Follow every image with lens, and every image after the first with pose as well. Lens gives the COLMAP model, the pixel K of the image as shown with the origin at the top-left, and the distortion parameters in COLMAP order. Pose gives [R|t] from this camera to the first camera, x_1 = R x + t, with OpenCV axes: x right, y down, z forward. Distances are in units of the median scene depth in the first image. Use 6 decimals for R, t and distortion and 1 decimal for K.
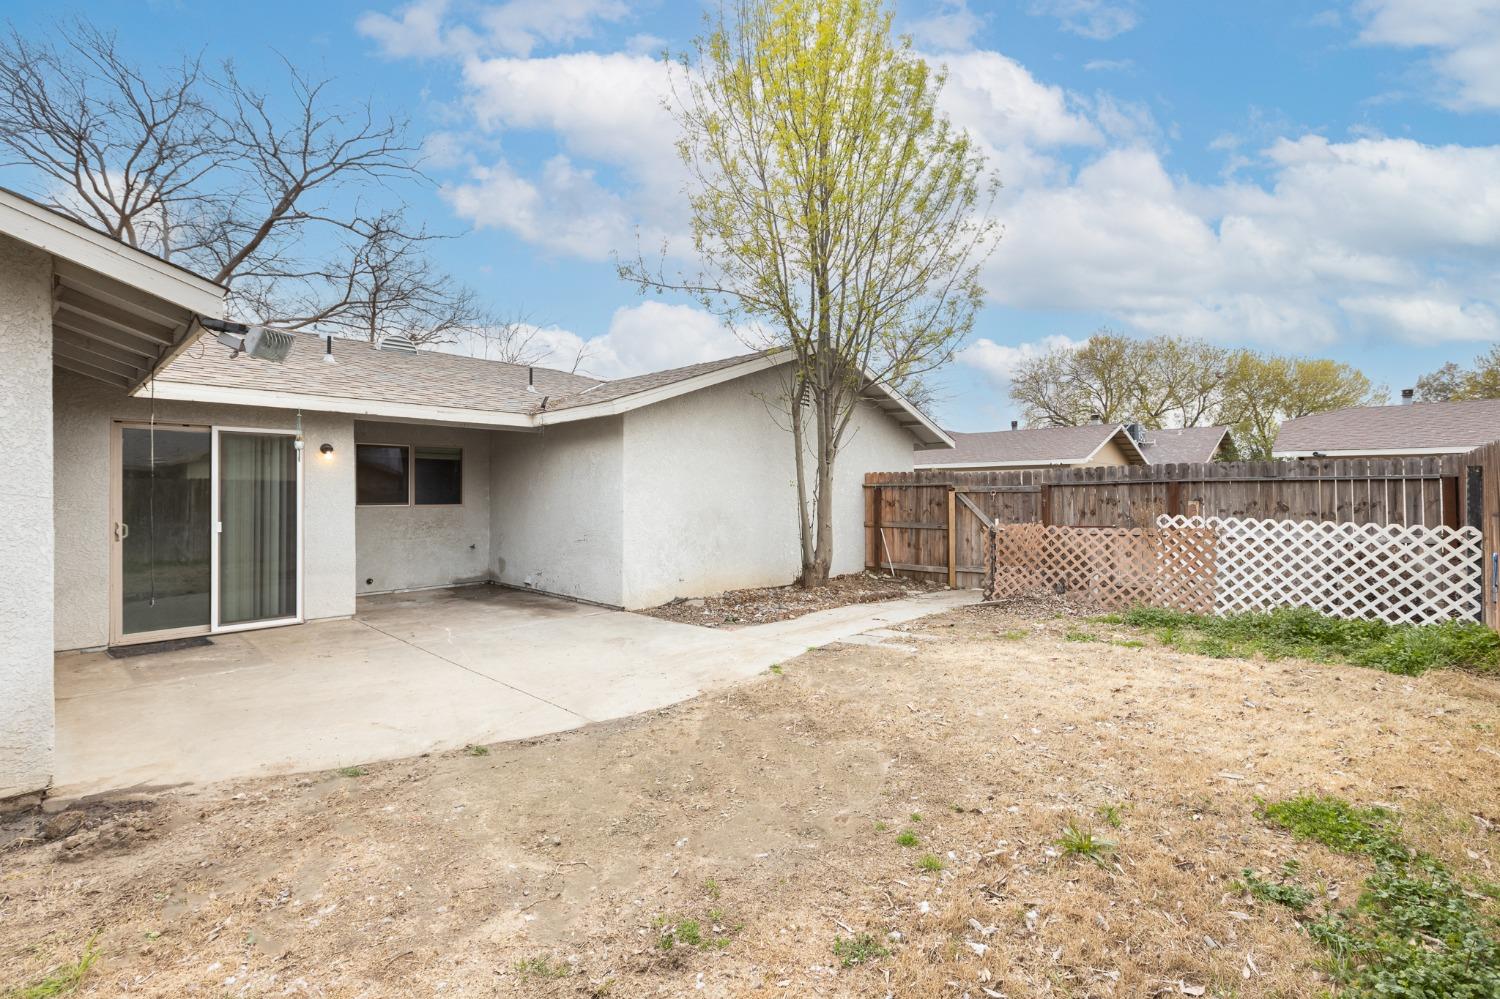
lens RADIAL K [[674.0, 0, 742.1], [0, 674.0, 486.3], [0, 0, 1]] dist [-0.001201, -0.000063]
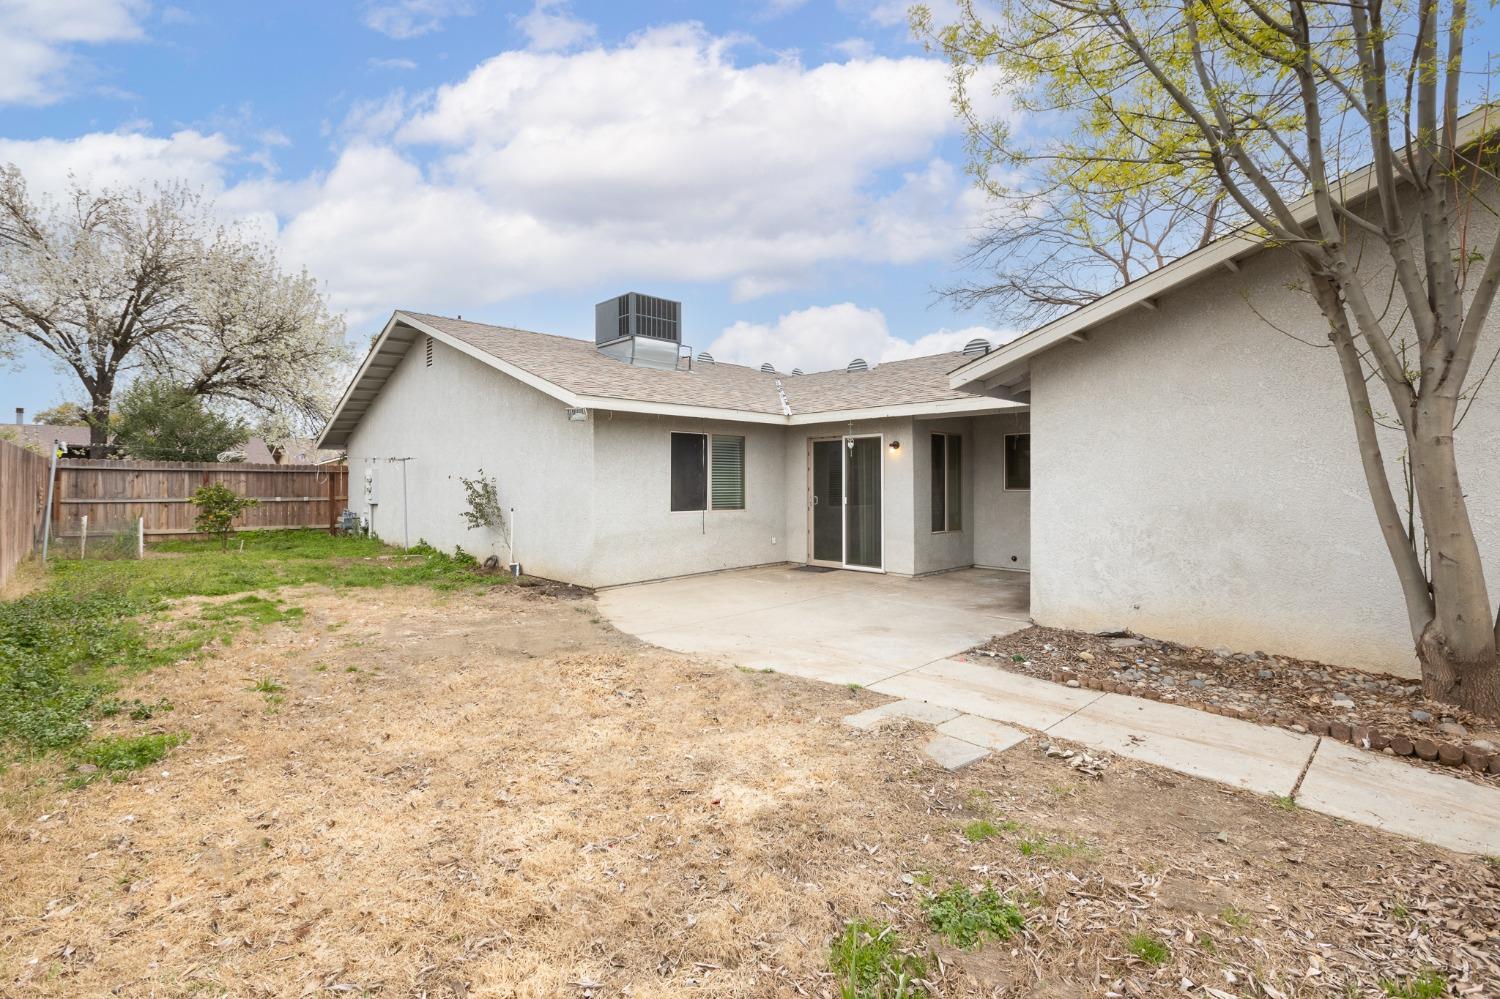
lens RADIAL K [[674.0, 0, 743.6], [0, 674.0, 490.4], [0, 0, 1]] dist [-0.001201, -0.000063]
pose [[-0.047425, 0.014817, -0.998765, 0.700899], [0.009684, 0.999850, 0.014374, 0.011089], [0.998828, -0.008991, -0.047562, 0.750634]]
